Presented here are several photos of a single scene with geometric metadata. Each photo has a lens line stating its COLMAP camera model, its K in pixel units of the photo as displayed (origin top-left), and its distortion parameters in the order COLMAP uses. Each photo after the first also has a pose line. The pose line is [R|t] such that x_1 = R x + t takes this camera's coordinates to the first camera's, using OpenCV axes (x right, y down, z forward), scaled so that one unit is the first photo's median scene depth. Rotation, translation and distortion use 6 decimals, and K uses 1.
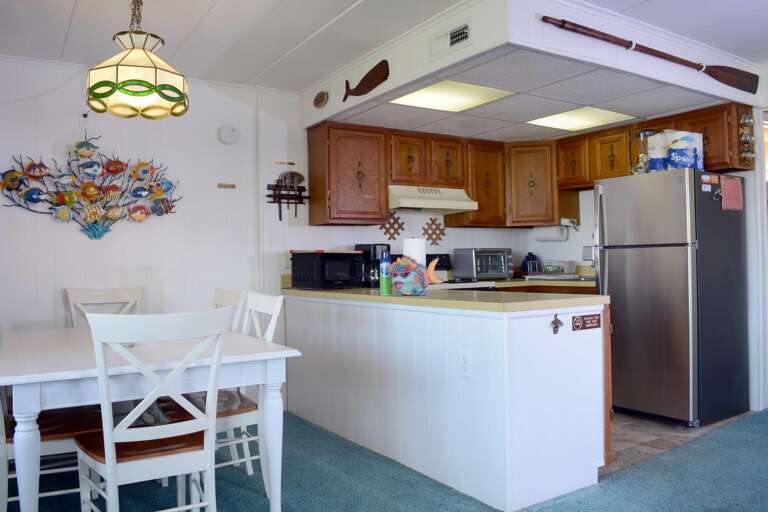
lens RADIAL K [[621.7, 0, 382.2], [0, 621.7, 247.4], [0, 0, 1]] dist [-0.091118, 0.016021]
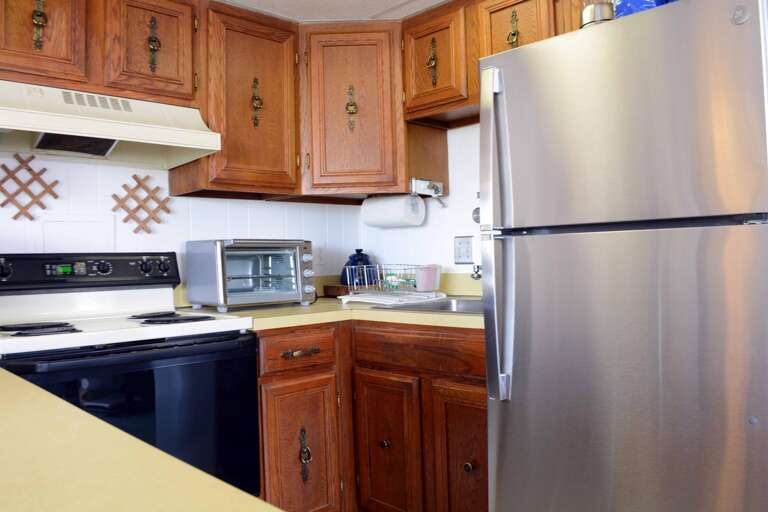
lens RADIAL K [[621.7, 0, 382.2], [0, 621.7, 247.4], [0, 0, 1]] dist [-0.091118, 0.016021]
pose [[0.981343, -0.003516, 0.192233, 0.171219], [0.003950, 0.999990, -0.001871, 0.008404], [-0.192225, 0.002596, 0.981348, 0.516141]]
